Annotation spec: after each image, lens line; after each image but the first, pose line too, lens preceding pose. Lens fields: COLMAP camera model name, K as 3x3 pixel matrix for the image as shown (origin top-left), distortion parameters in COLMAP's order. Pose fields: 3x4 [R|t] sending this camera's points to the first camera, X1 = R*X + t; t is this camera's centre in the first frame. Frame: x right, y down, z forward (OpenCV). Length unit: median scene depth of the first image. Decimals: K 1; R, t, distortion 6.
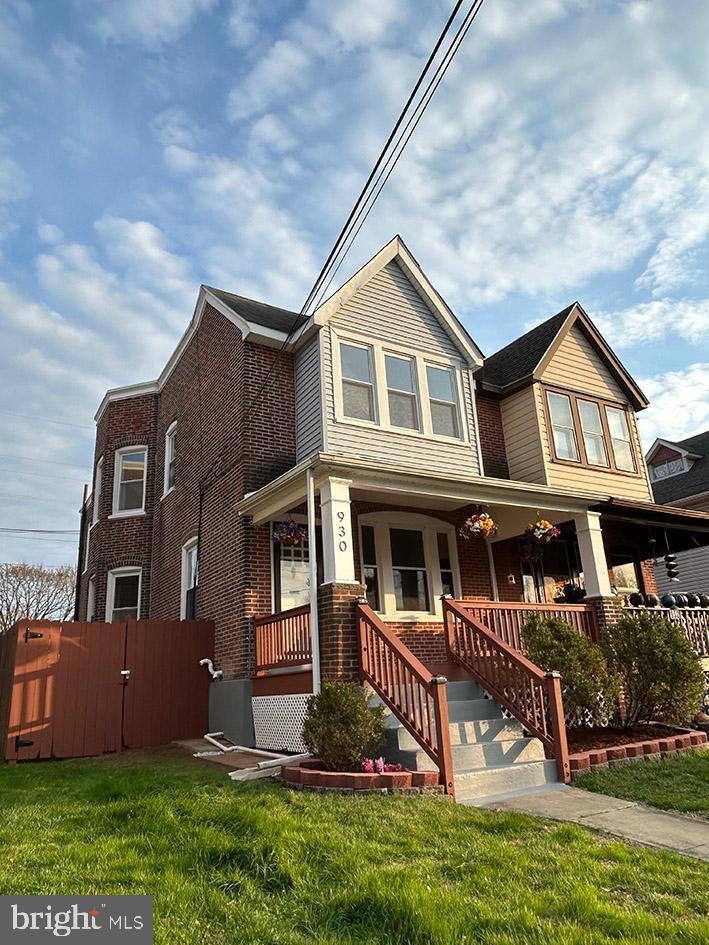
lens RADIAL K [[679.1, 0, 354.5], [0, 679.1, 472.5], [0, 0, 1]] dist [0.005827, -0.001513]
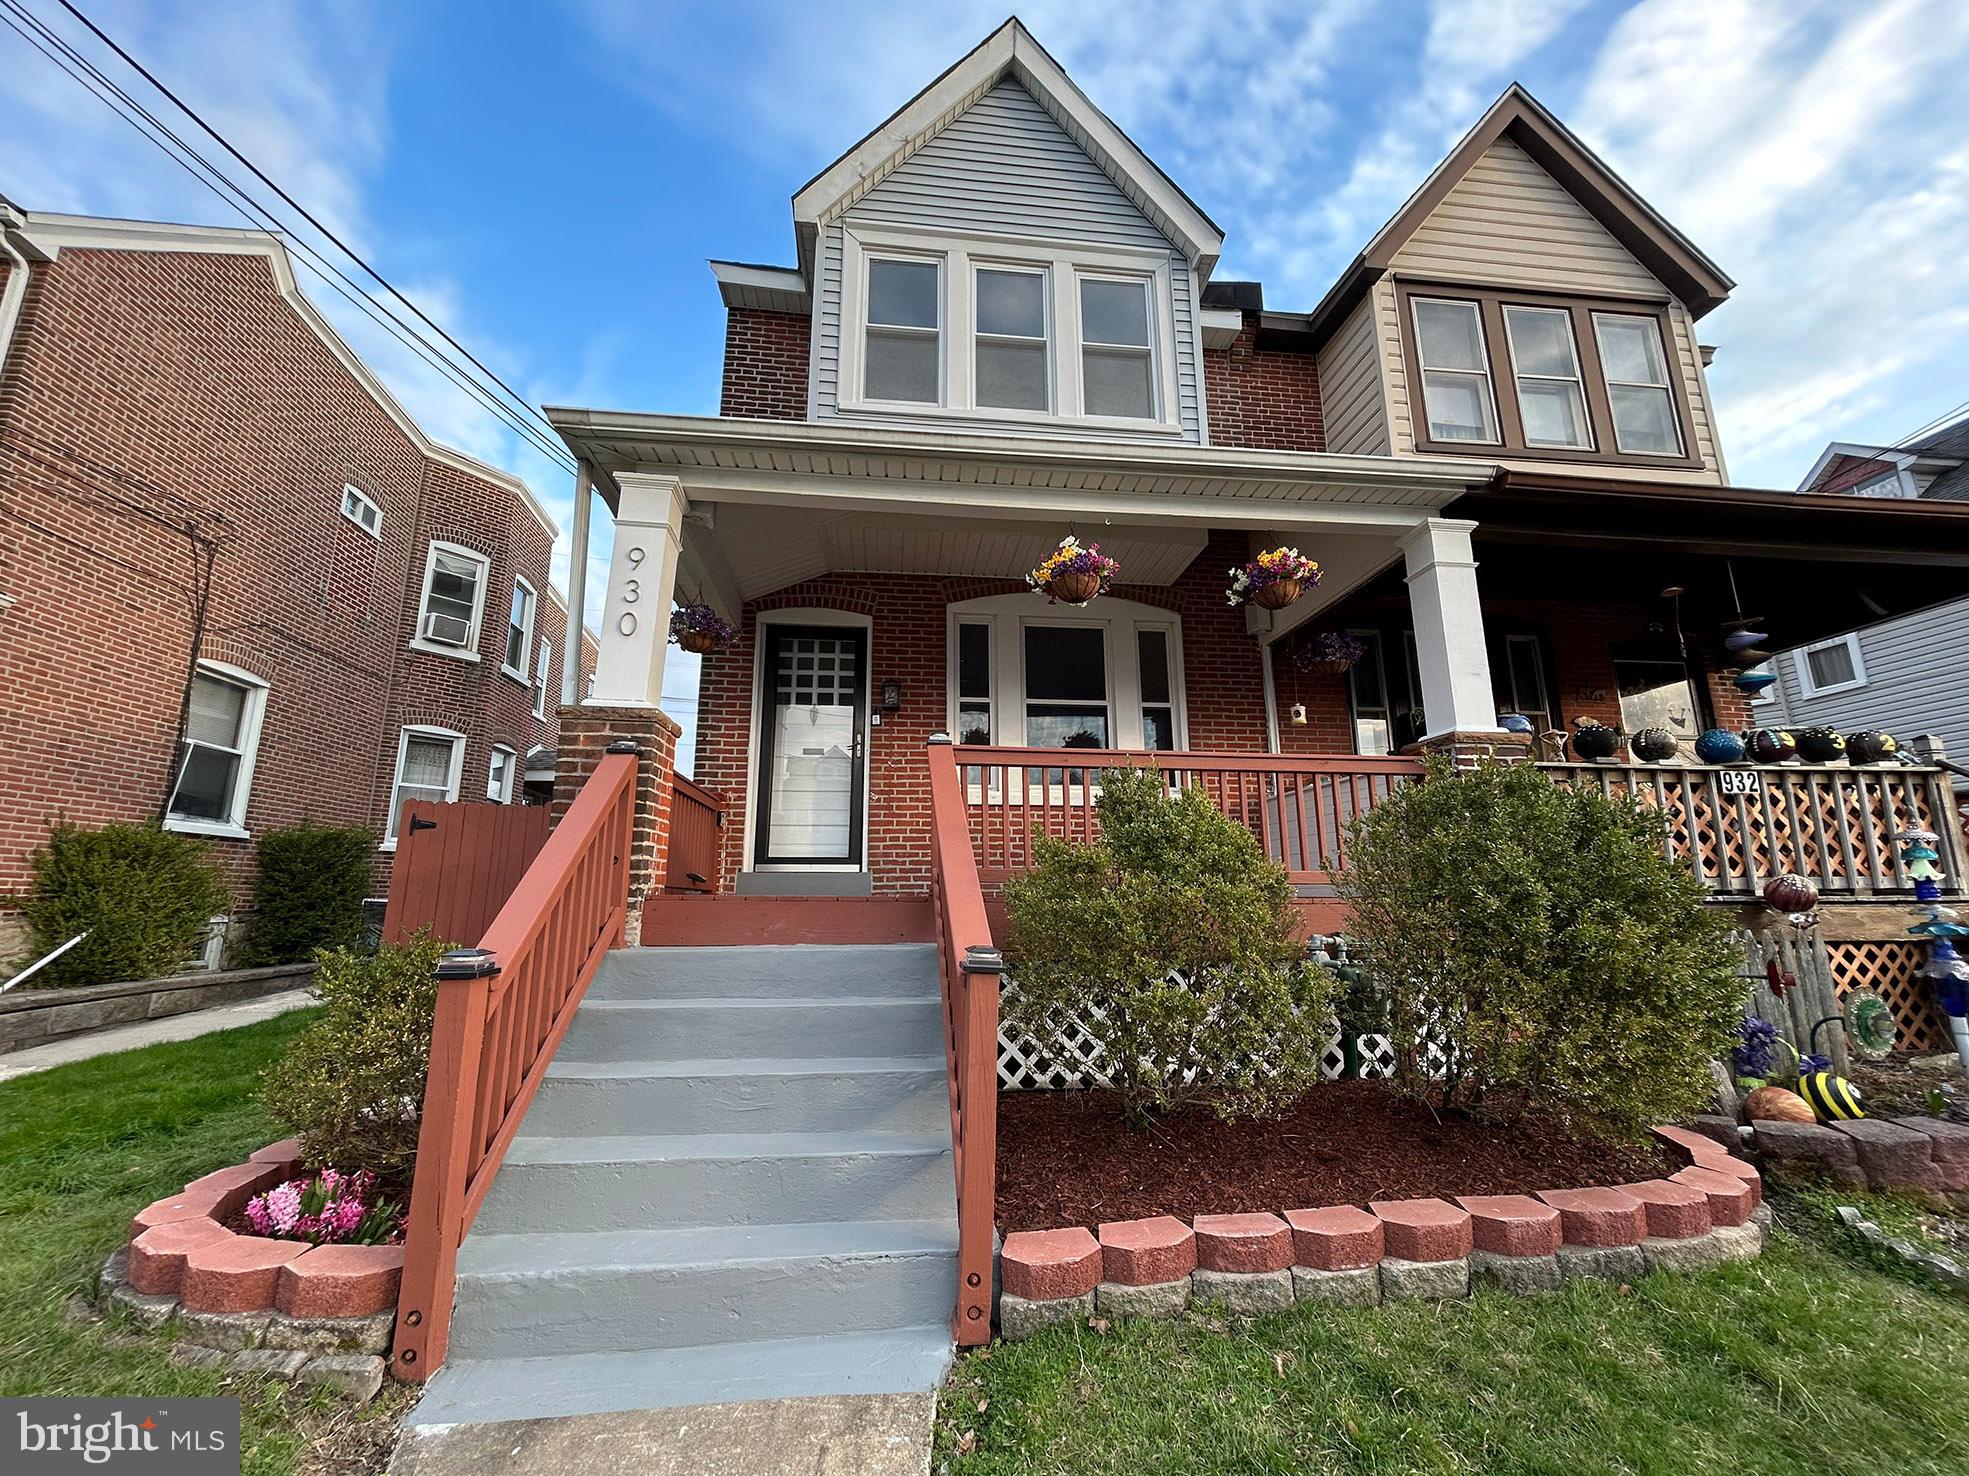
lens RADIAL K [[800.8, 0, 984.5], [0, 800.8, 738.0], [0, 0, 1]] dist [-0.000723, -0.000489]
pose [[0.904713, -0.038968, -0.424236, 0.299534], [0.088360, 0.991317, 0.097377, 0.112641], [0.416758, -0.125583, 0.900301, 0.470116]]
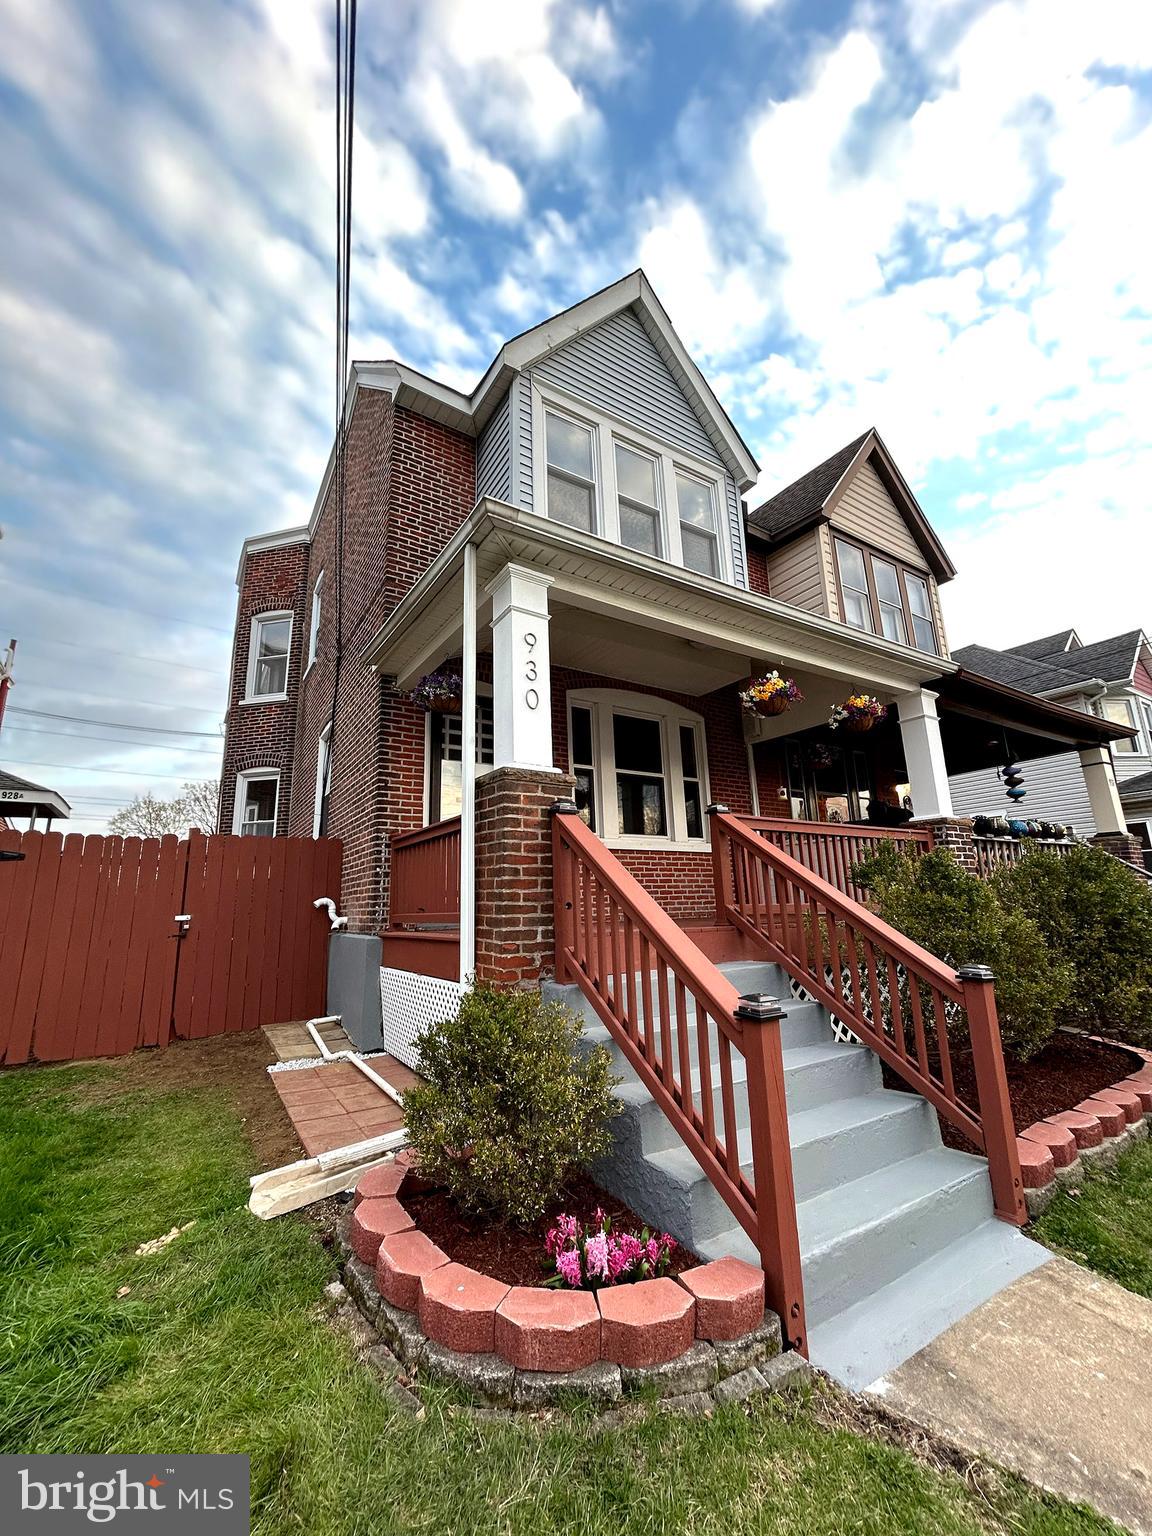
lens RADIAL K [[624.7, 0, 576.0], [0, 624.7, 768.0], [0, 0, 1]] dist [-0.000723, -0.000489]
pose [[0.999500, 0.028488, 0.013741, 0.008071], [-0.029624, 0.995396, 0.091159, 0.086942], [-0.011081, -0.091520, 0.995742, 0.402550]]
